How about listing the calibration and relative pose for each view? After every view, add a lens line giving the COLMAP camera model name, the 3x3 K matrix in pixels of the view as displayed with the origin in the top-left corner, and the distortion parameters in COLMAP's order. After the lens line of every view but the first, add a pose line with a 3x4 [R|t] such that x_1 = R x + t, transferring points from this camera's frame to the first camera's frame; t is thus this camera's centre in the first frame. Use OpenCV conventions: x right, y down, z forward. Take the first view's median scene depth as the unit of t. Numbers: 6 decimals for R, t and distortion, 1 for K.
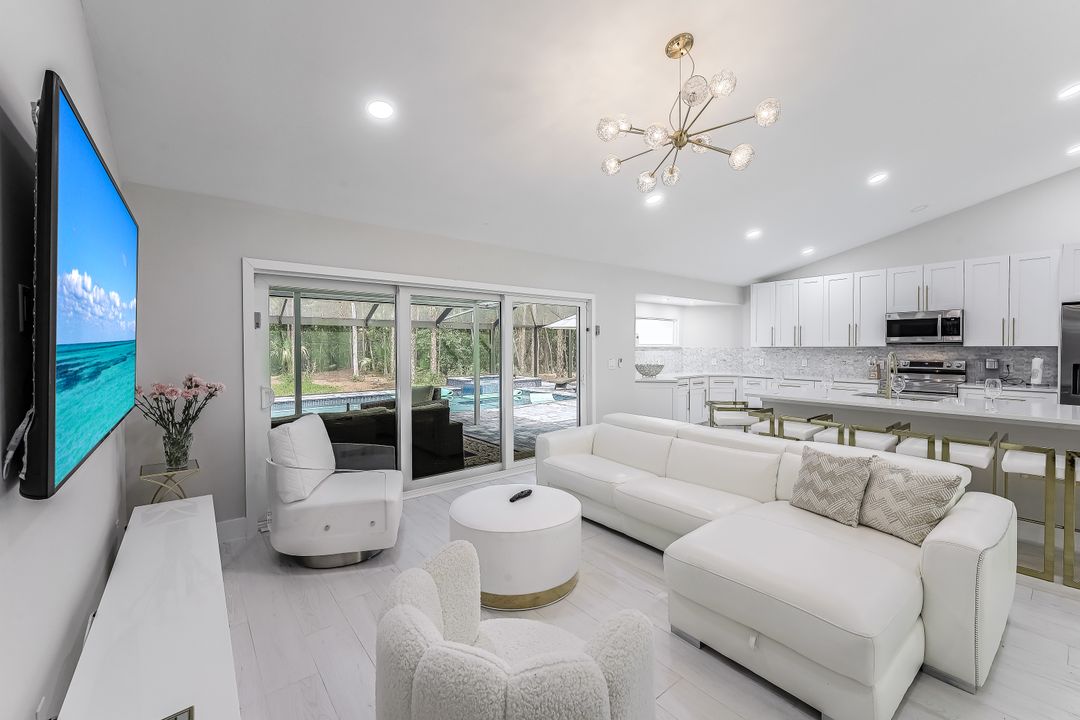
lens RADIAL K [[435.1, 0, 529.9], [0, 435.1, 352.0], [0, 0, 1]] dist [-0.002617, -0.000035]
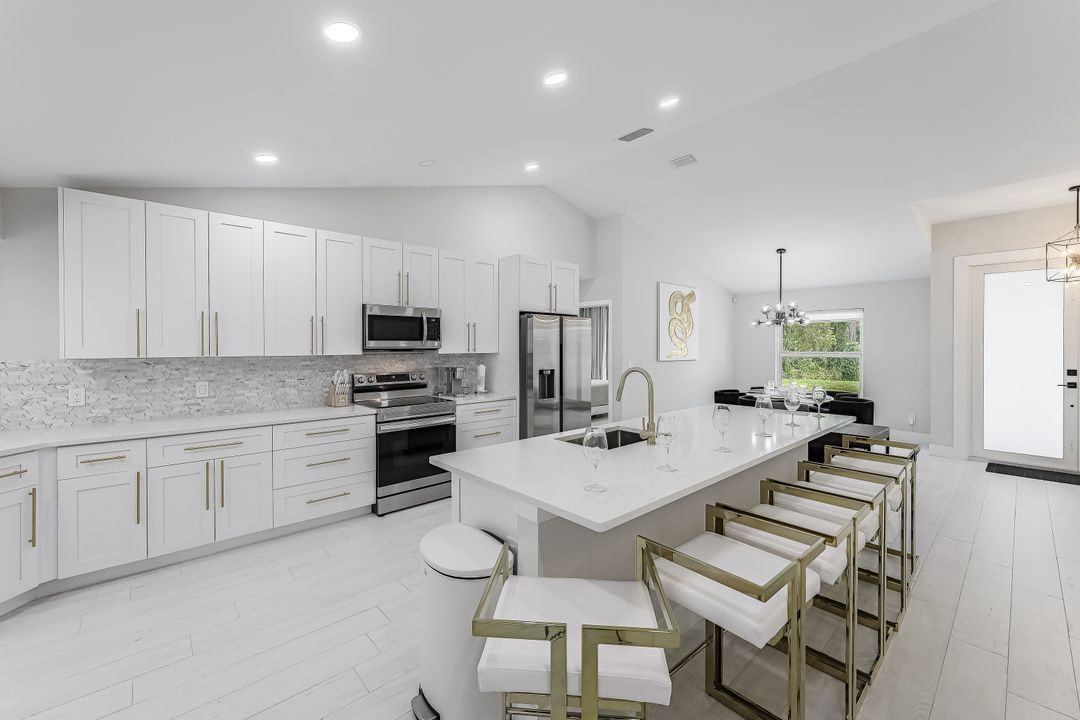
lens RADIAL K [[435.1, 0, 546.1], [0, 435.1, 346.5], [0, 0, 1]] dist [-0.002617, -0.000035]
pose [[-0.069515, 0.002313, 0.997578, 0.144453], [0.013392, 0.999909, -0.001385, -0.020164], [-0.997491, 0.013264, -0.069539, 0.760690]]
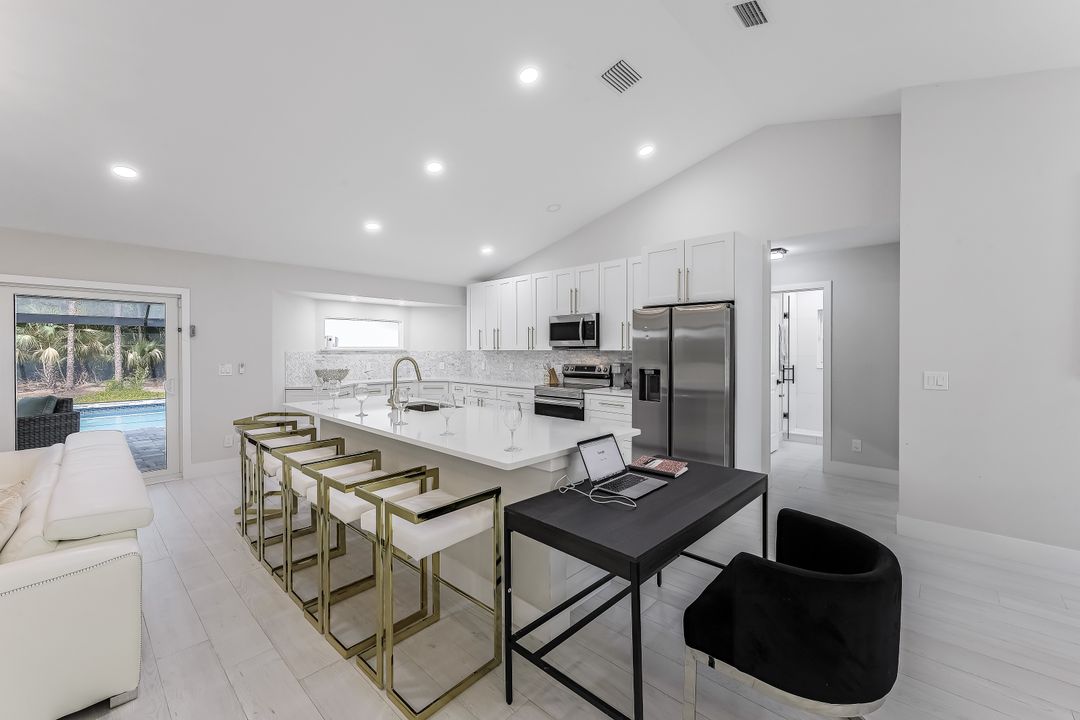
lens RADIAL K [[435.1, 0, 536.1], [0, 435.1, 355.6], [0, 0, 1]] dist [-0.002617, -0.000035]
pose [[0.988438, 0.000687, 0.151625, 0.630105], [-0.001052, 0.999997, 0.002327, -0.003370], [-0.151623, -0.002460, 0.988435, 0.041187]]
